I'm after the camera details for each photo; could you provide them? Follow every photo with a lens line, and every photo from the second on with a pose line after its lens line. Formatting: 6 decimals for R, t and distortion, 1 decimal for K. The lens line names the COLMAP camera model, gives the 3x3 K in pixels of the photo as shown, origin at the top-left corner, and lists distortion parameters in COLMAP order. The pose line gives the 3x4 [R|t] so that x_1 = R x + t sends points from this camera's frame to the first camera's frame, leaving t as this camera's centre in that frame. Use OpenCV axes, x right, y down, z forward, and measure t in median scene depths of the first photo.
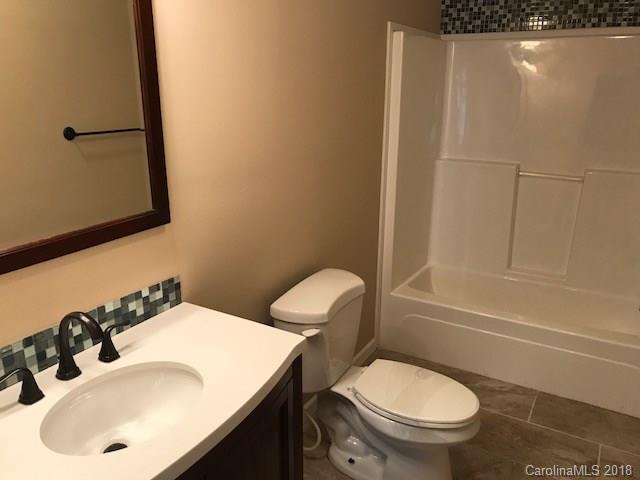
lens RADIAL K [[524.1, 0, 320.0], [0, 524.1, 240.0], [0, 0, 1]] dist [0.002670, -0.001118]
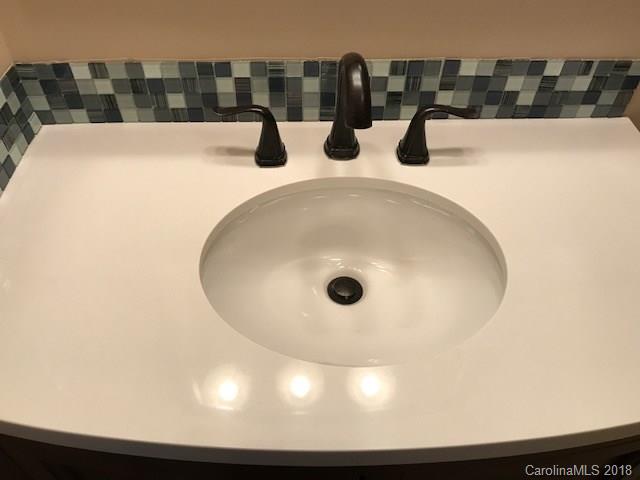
lens RADIAL K [[524.1, 0, 319.8], [0, 524.1, 240.7], [0, 0, 1]] dist [0.002670, -0.001118]
pose [[0.532158, 0.627107, -0.568810, -0.068982], [-0.253909, 0.759126, 0.599381, -0.017792], [0.807674, -0.174540, 0.563203, 0.535519]]
